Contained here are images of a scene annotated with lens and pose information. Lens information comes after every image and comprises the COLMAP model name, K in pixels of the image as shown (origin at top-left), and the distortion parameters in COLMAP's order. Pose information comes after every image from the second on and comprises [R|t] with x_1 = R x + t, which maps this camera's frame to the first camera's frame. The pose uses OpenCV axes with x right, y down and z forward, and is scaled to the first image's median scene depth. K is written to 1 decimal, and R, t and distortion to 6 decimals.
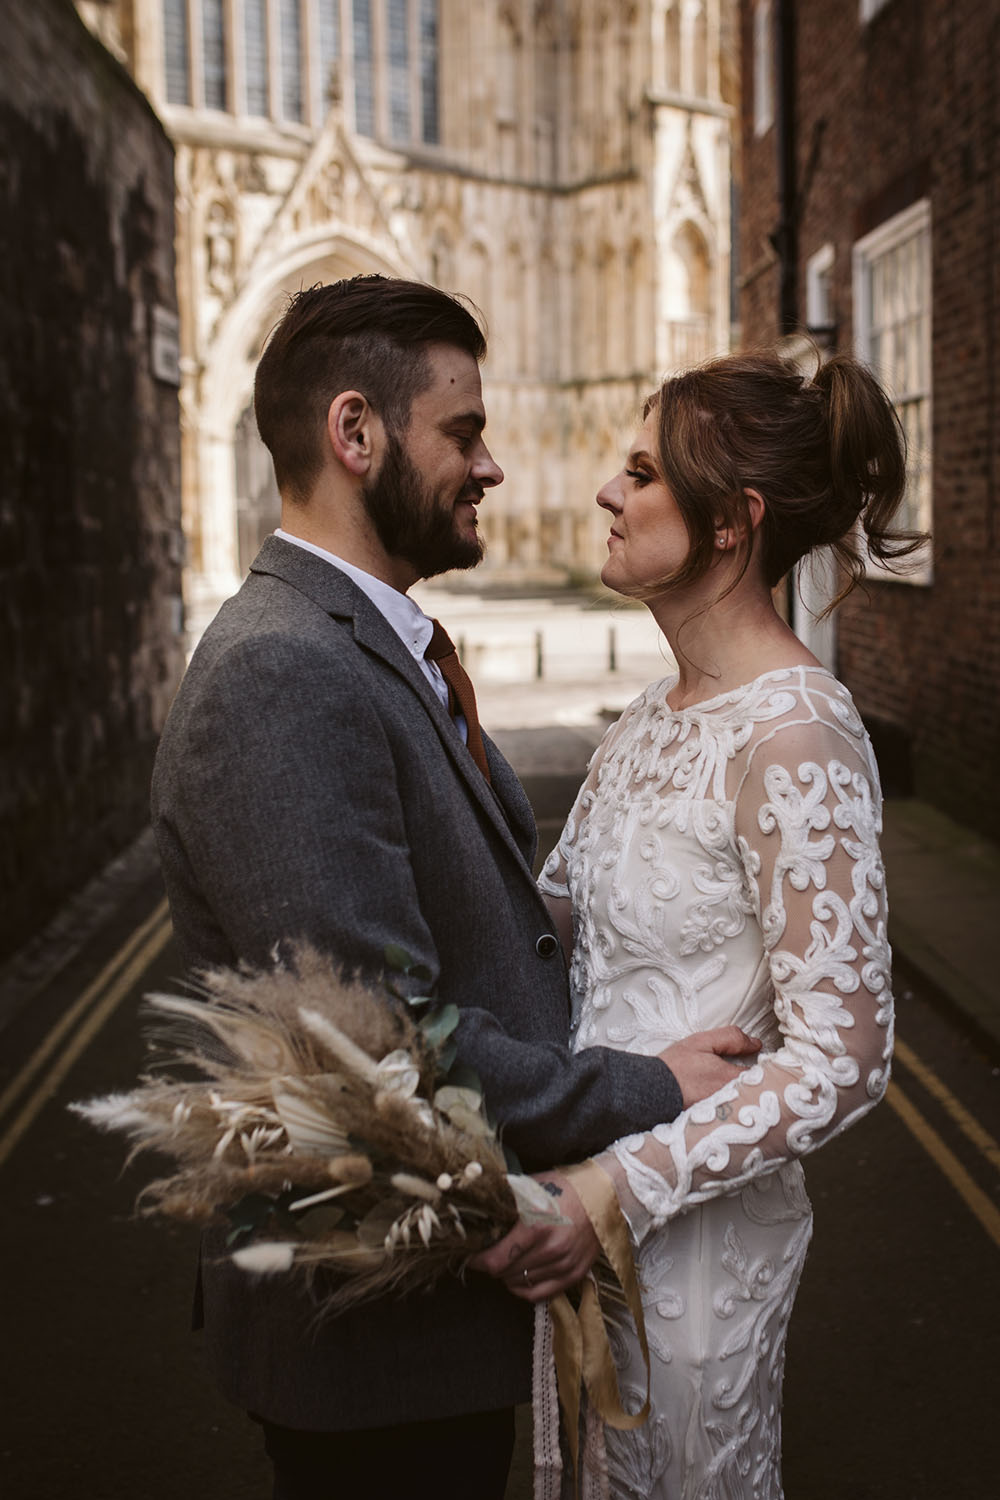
lens RADIAL K [[1512.7, 0, 498.8], [0, 1512.7, 727.8], [0, 0, 1]] dist [-0.030677, 0.024213]
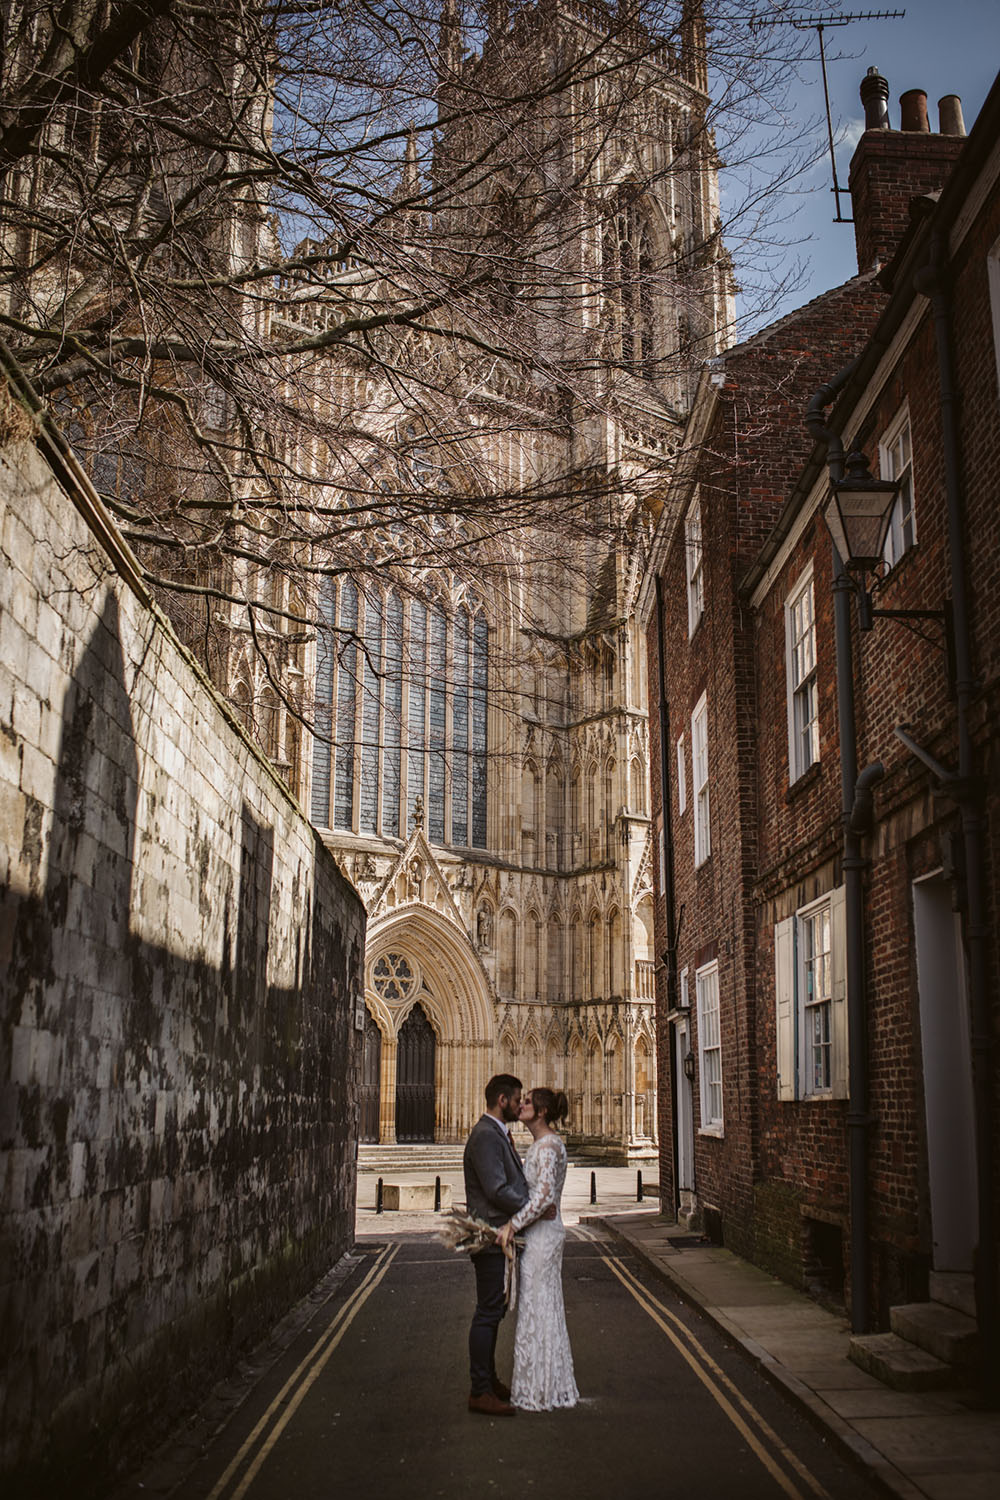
lens RADIAL K [[1512.7, 0, 498.8], [0, 1512.7, 727.8], [0, 0, 1]] dist [-0.030677, 0.024213]
pose [[0.999709, 0.016813, -0.017305, -0.000897], [-0.021947, 0.931625, -0.362758, 0.056913], [0.010023, 0.363032, 0.931723, -0.471105]]
